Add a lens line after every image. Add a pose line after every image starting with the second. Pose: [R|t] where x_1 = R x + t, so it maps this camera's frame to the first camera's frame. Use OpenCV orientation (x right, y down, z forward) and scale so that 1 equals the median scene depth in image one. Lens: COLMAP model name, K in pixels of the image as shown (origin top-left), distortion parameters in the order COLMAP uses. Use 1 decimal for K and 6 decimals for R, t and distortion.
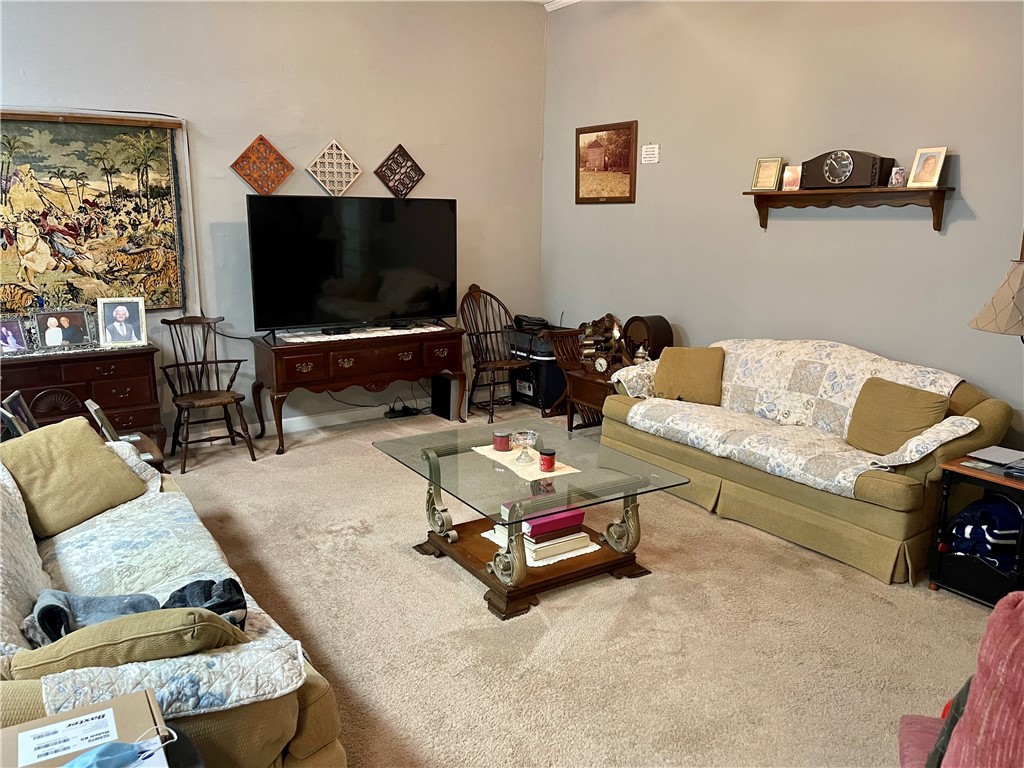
lens RADIAL K [[772.0, 0, 517.4], [0, 772.0, 388.7], [0, 0, 1]] dist [0.083809, -0.110548]
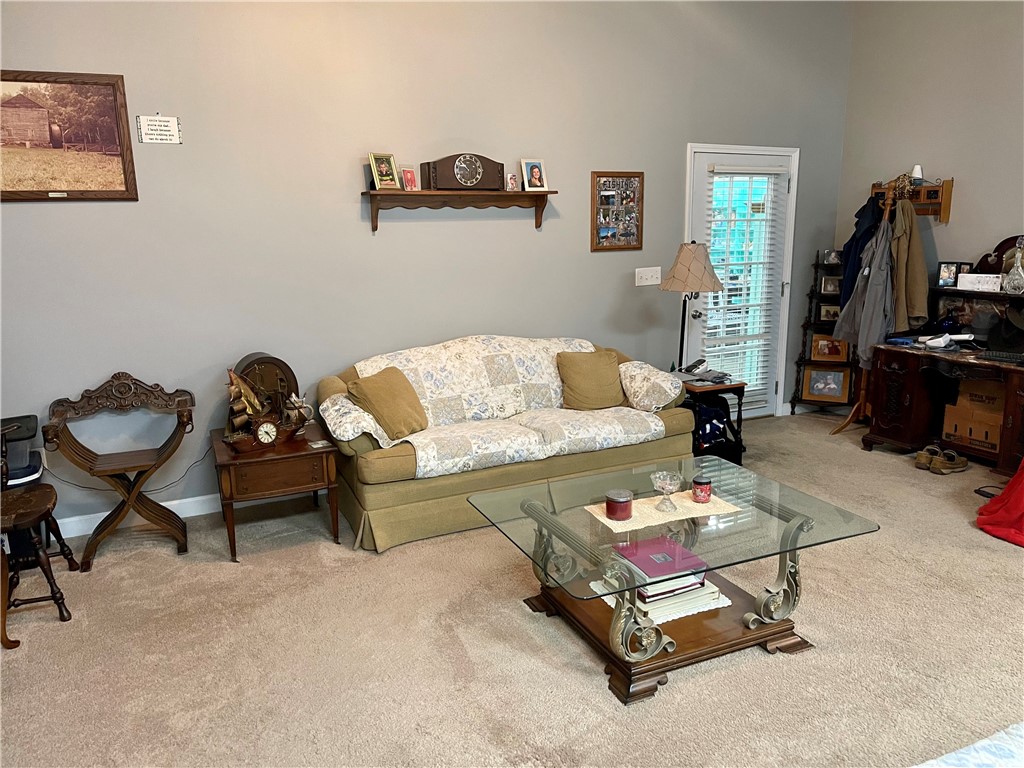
lens RADIAL K [[772.0, 0, 517.4], [0, 772.0, 388.7], [0, 0, 1]] dist [0.083809, -0.110548]
pose [[0.147692, -0.222326, 0.963721, -0.613382], [0.232533, 0.954899, 0.184654, -0.170989], [-0.961309, 0.196825, 0.192729, 0.754057]]
